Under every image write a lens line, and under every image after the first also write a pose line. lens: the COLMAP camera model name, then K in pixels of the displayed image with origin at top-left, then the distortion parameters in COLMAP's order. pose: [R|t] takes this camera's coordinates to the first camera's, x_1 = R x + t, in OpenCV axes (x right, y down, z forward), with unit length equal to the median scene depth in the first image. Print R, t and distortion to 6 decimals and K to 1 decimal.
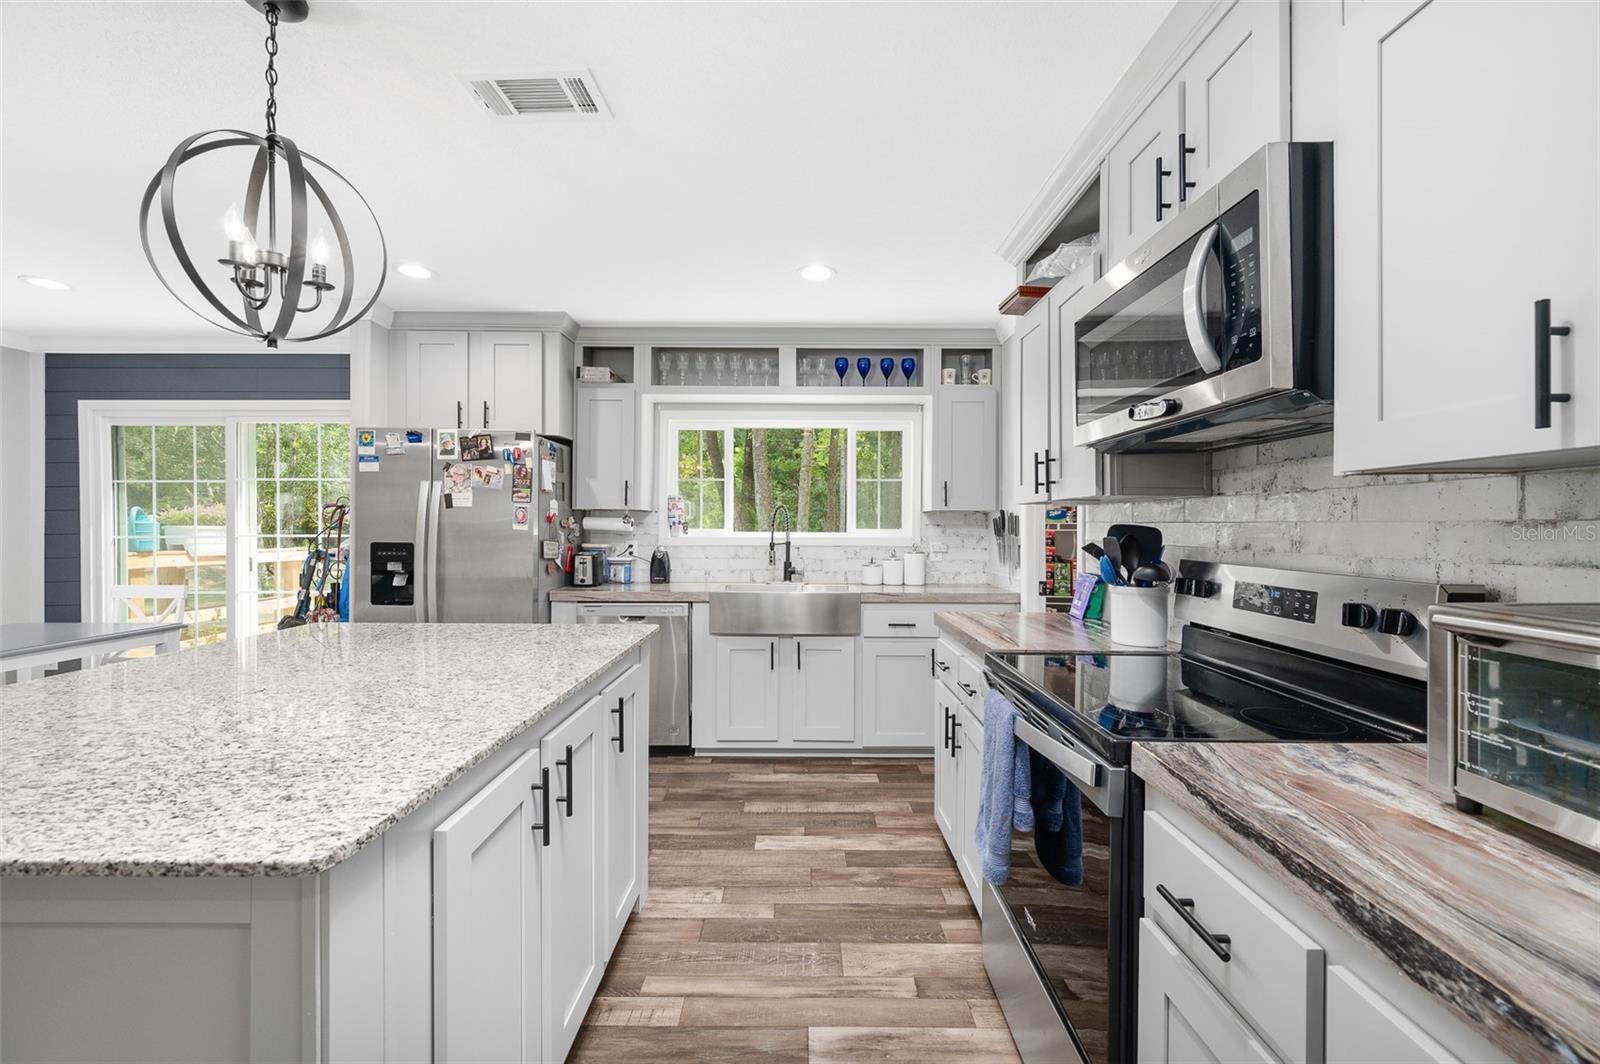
lens RADIAL K [[630.7, 0, 800.0], [0, 630.7, 532.0], [0, 0, 1]] dist [-0.000745, -0.000241]
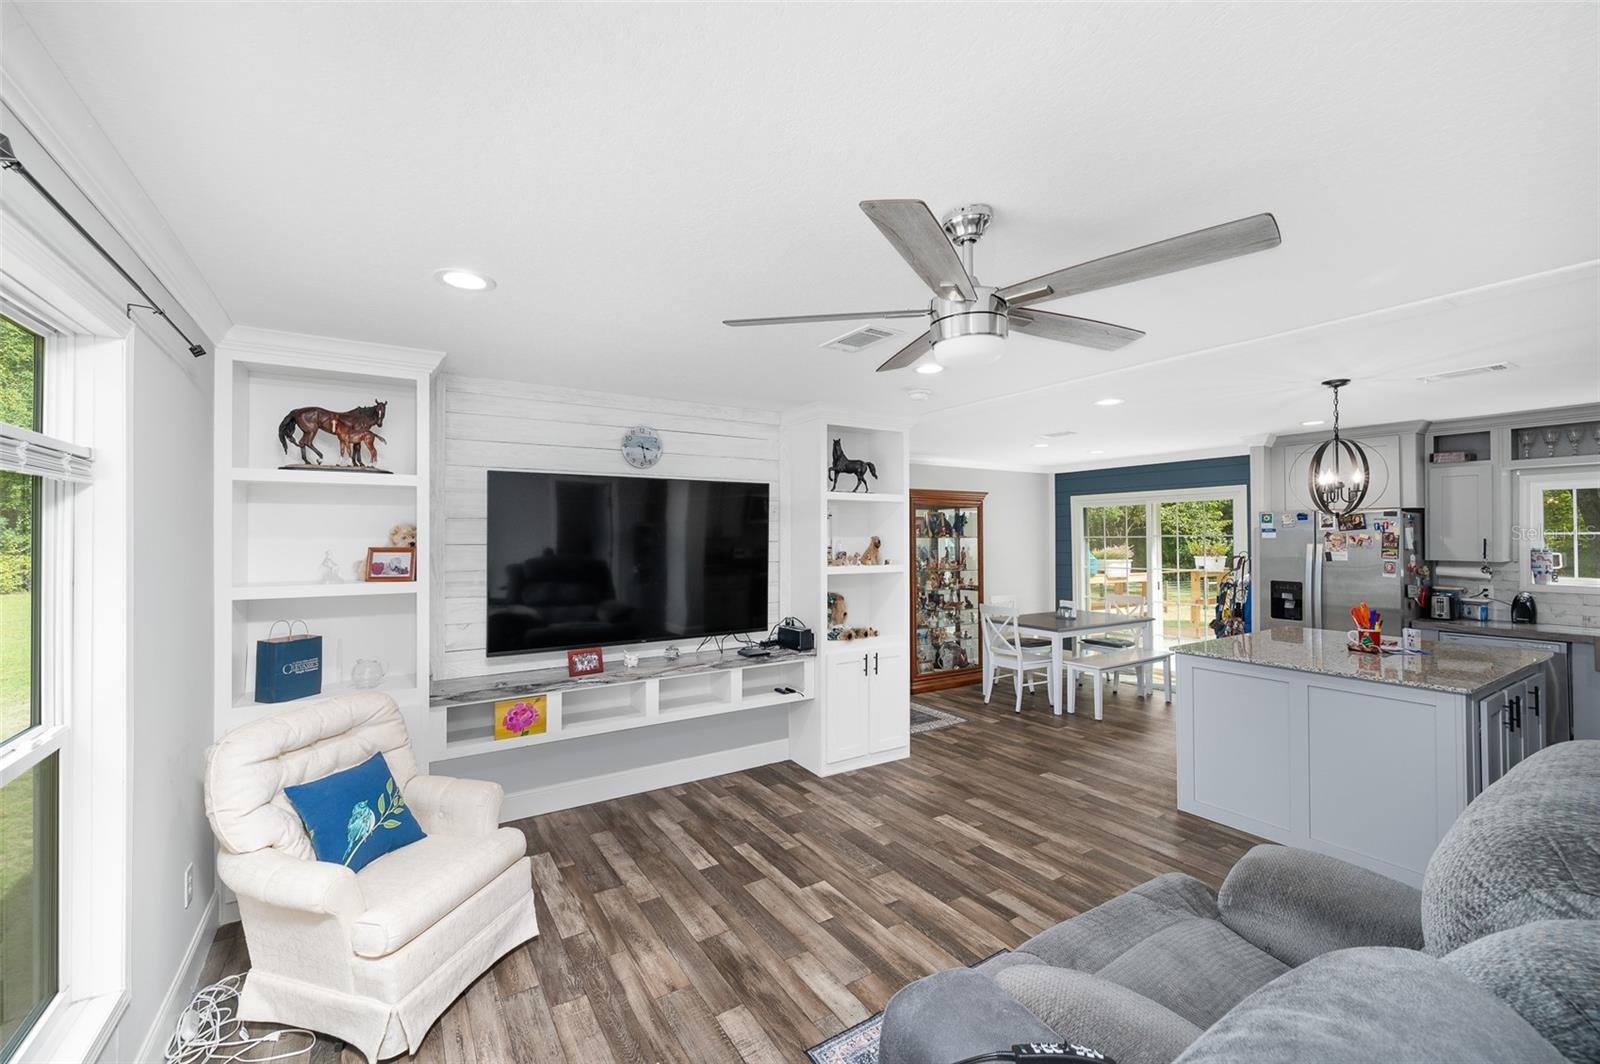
lens RADIAL K [[641.4, 0, 789.2], [0, 641.4, 526.8], [0, 0, 1]] dist [-0.000510, -0.000260]
pose [[0.532272, -0.019265, -0.846354, 0.069339], [-0.003442, 0.999684, -0.024920, -0.069964], [0.846566, 0.016178, 0.532037, -0.868929]]
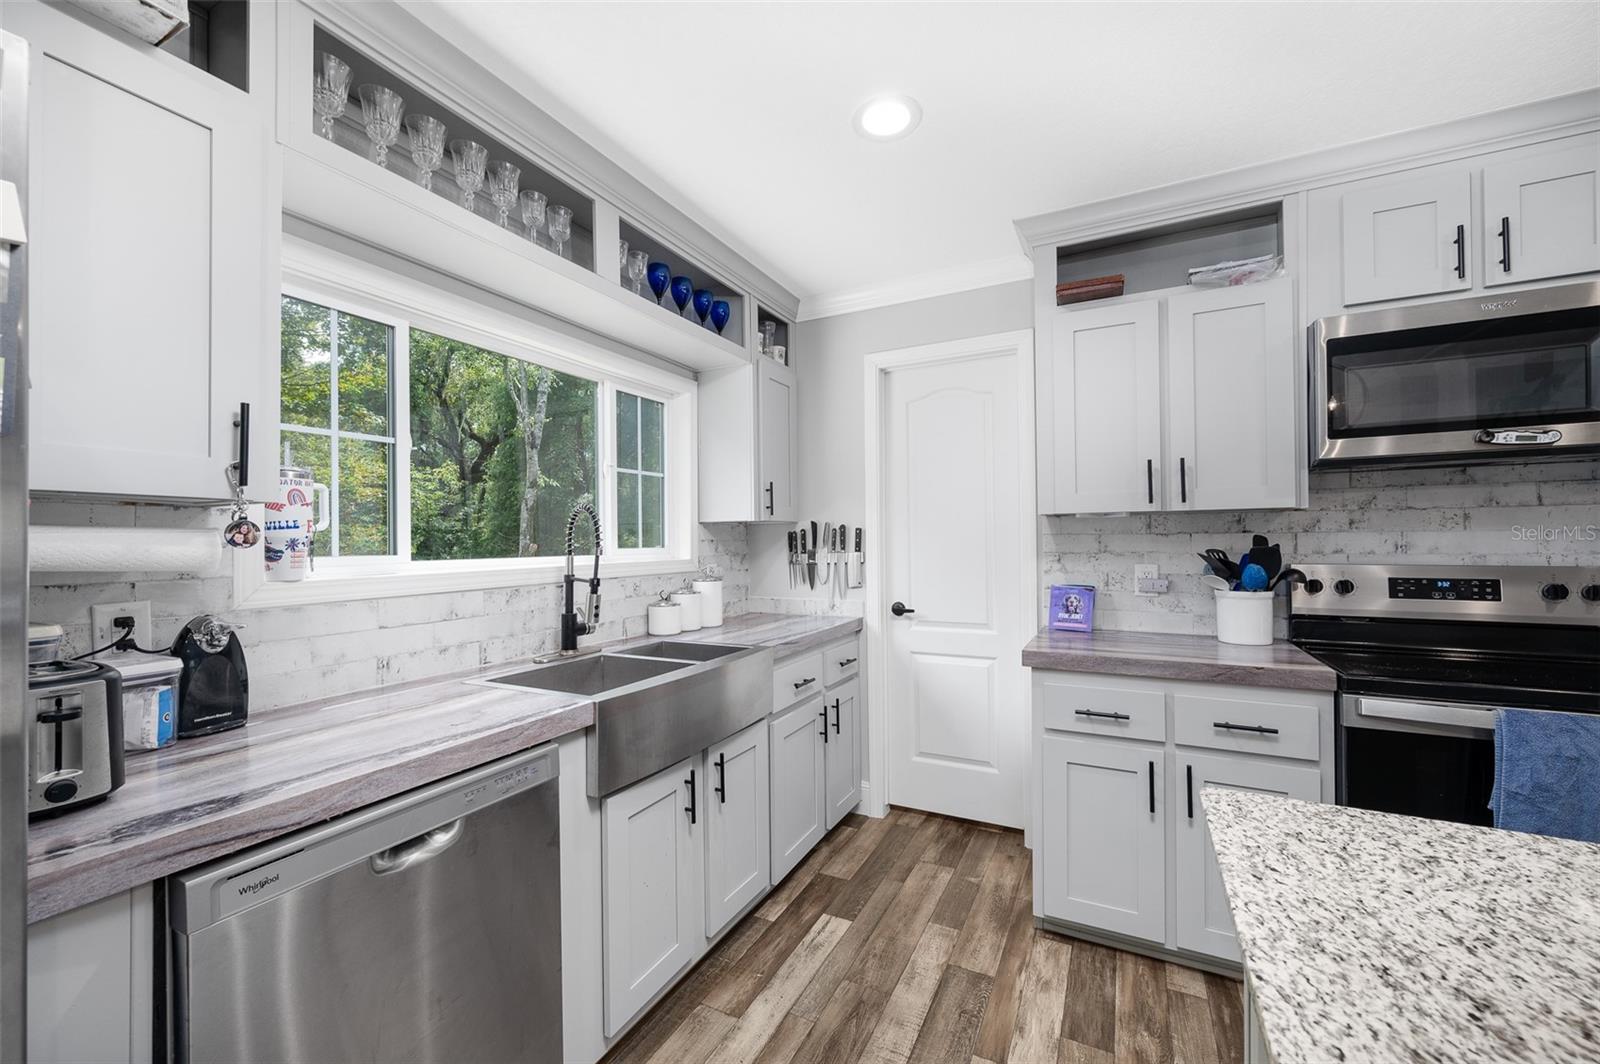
lens RADIAL K [[635.3, 0, 800.0], [0, 635.3, 541.0], [0, 0, 1]] dist [0.000520, -0.000055]
pose [[0.455225, -0.011605, 0.890301, -0.433294], [0.021690, 0.999763, 0.001941, -0.010833], [-0.890112, 0.018427, 0.455369, 0.635804]]
